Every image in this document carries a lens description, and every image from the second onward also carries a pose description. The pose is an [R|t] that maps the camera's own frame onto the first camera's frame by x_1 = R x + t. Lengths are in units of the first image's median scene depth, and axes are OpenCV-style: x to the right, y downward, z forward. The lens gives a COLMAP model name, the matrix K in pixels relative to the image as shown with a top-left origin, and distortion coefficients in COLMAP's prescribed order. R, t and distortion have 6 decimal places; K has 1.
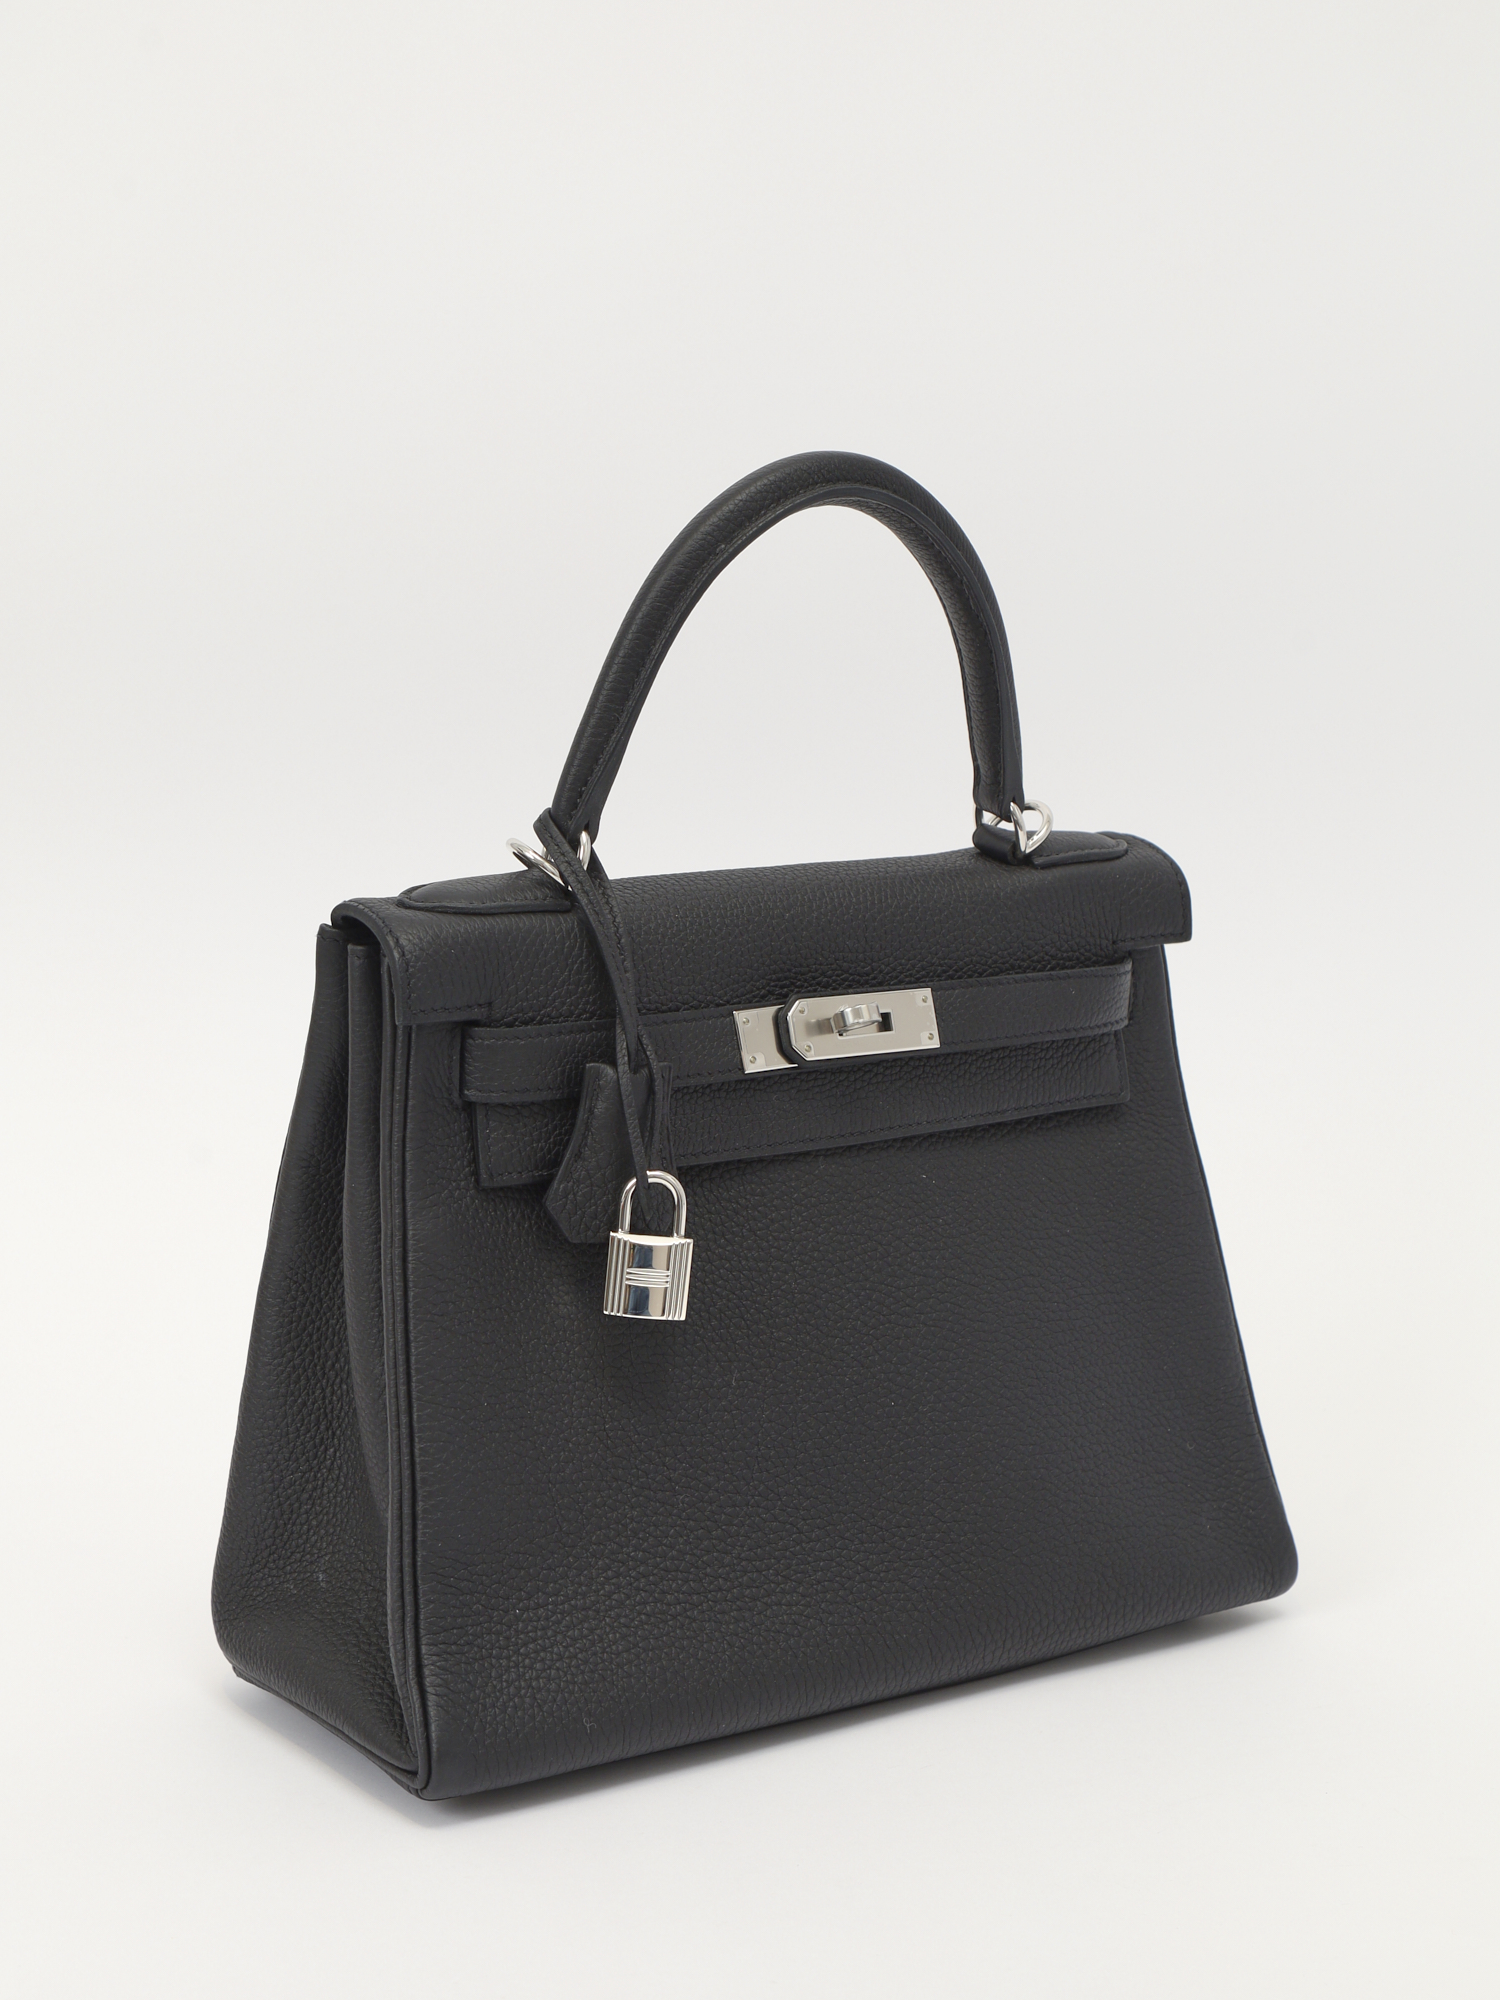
lens RADIAL K [[3267.5, 0, 746.4], [0, 3267.5, 1085.2], [0, 0, 1]] dist [-0.051064, -0.046671]
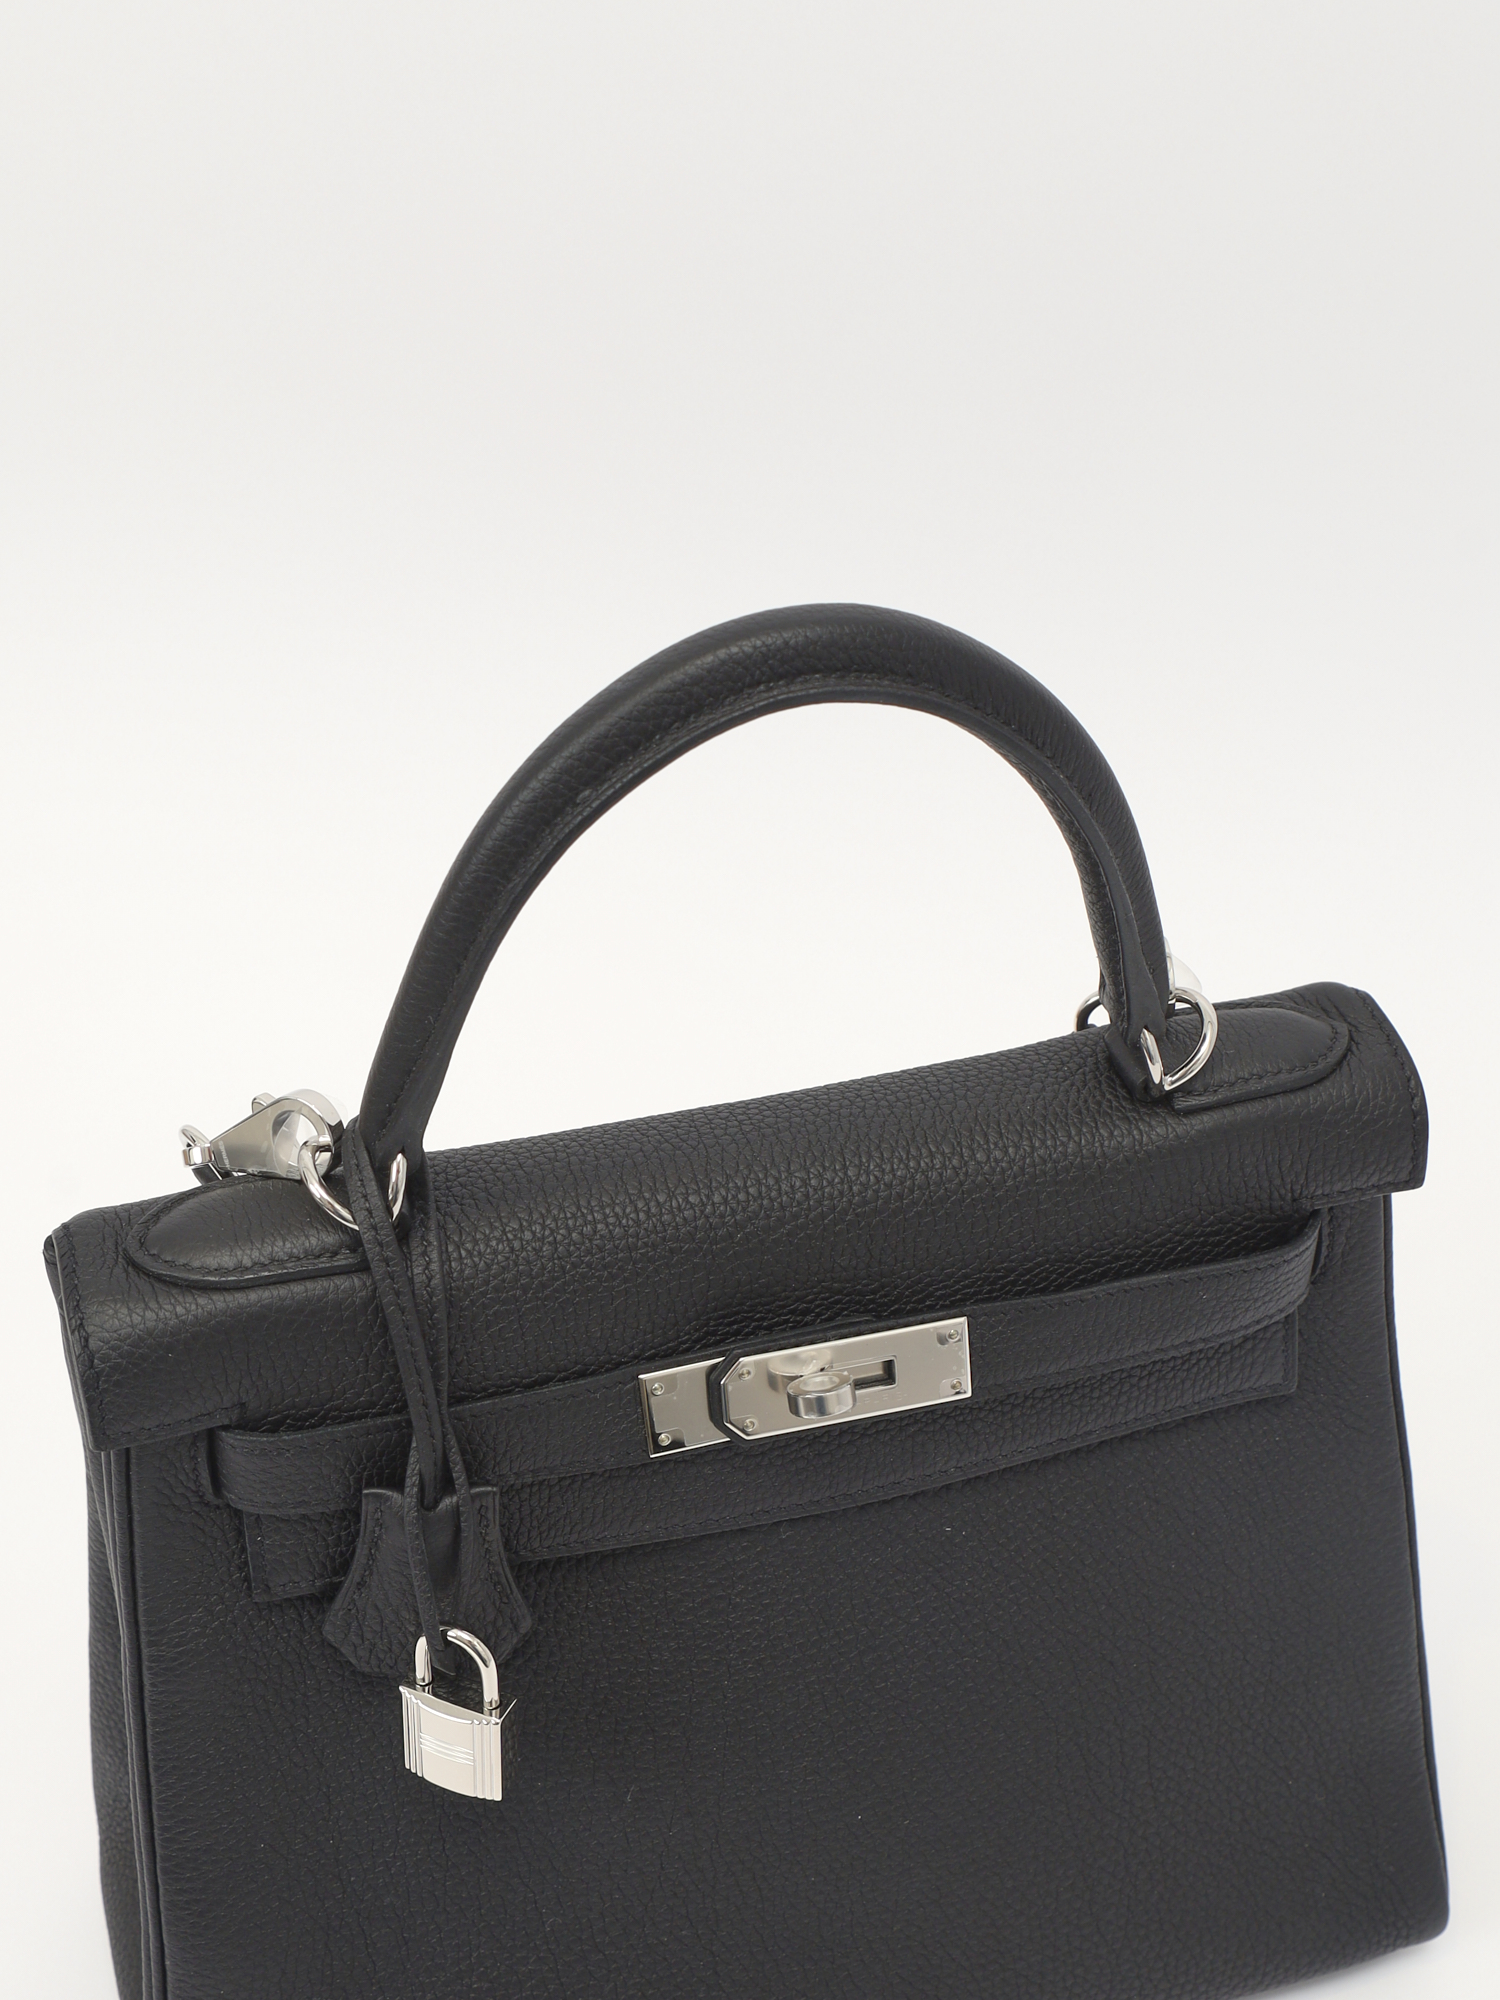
lens RADIAL K [[2550.7, 0, 750.0], [0, 2550.7, 1000.0], [0, 0, 1]] dist [-0.143010, 0.061024]
pose [[0.952964, 0.147492, -0.264777, 0.150138], [-0.045522, 0.933348, 0.356074, -0.291000], [0.299647, -0.327272, 0.896161, 0.545201]]
